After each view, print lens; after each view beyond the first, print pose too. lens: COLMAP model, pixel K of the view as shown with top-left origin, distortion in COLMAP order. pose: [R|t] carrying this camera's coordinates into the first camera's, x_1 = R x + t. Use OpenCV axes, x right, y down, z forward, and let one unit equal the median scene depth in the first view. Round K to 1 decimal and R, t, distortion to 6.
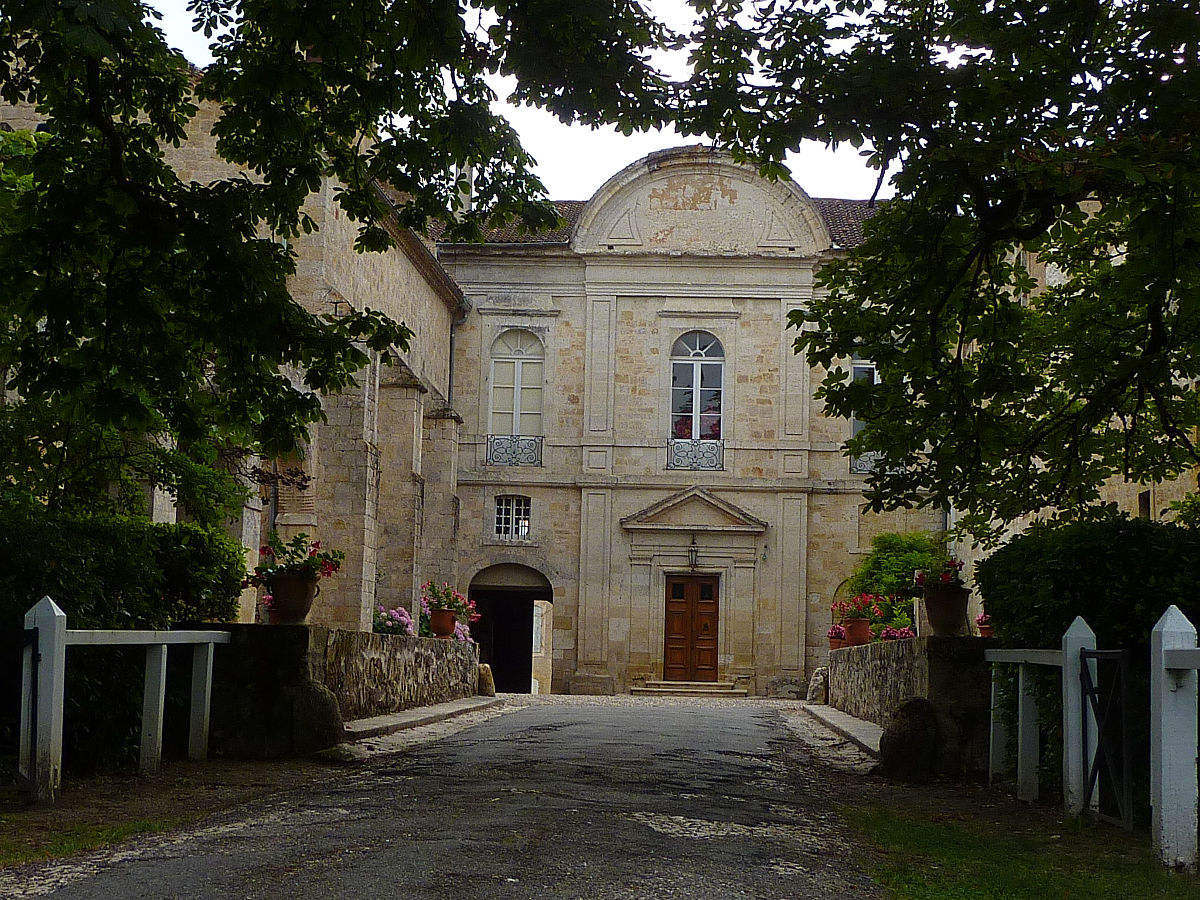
lens RADIAL K [[2027.0, 0, 600.2], [0, 2027.0, 449.6], [0, 0, 1]] dist [0.026417, 0.000000]
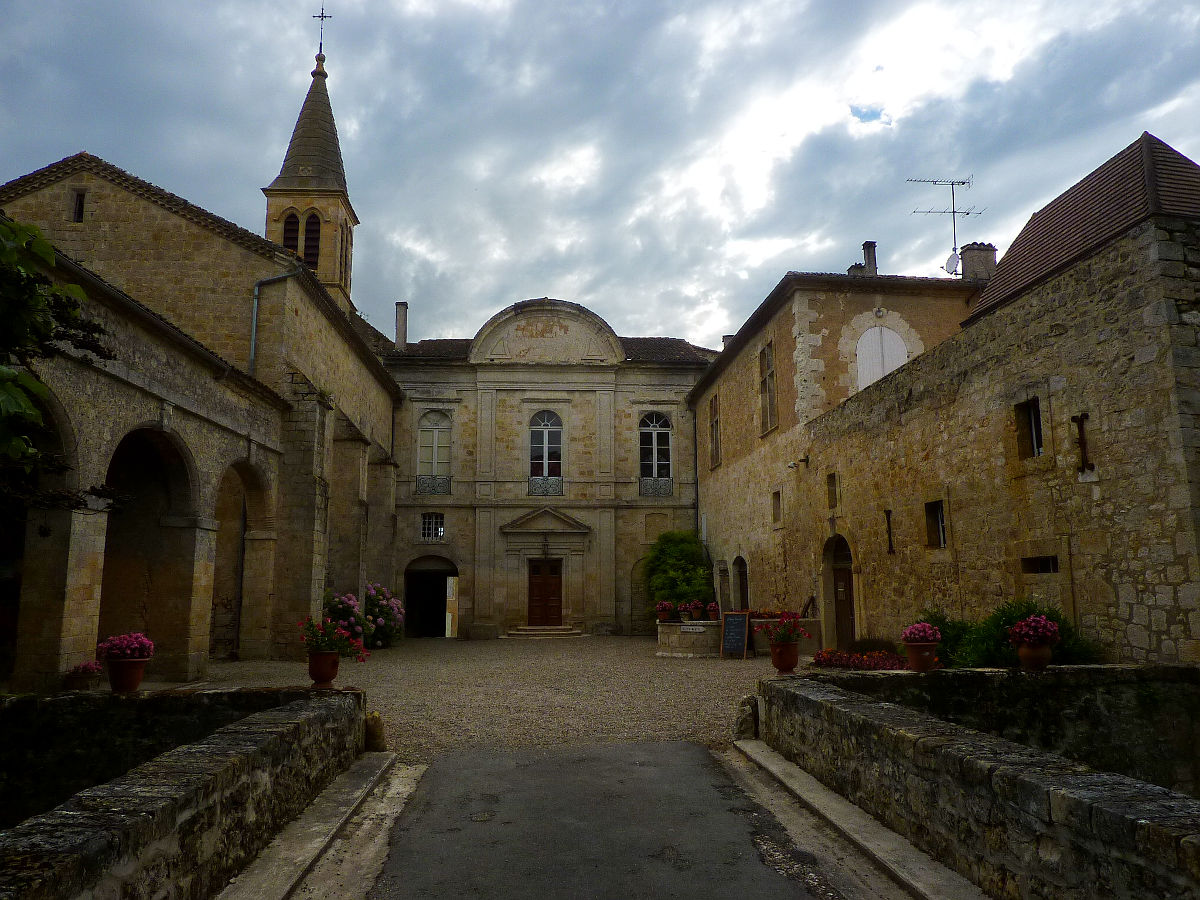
lens RADIAL K [[900.6, 0, 601.7], [0, 900.6, 449.4], [0, 0, 1]] dist [0.001988, -0.013819]
pose [[0.991145, -0.010478, 0.132368, -0.004195], [0.016325, 0.998935, -0.043165, 0.005283], [-0.131775, 0.044944, 0.990260, 0.272425]]
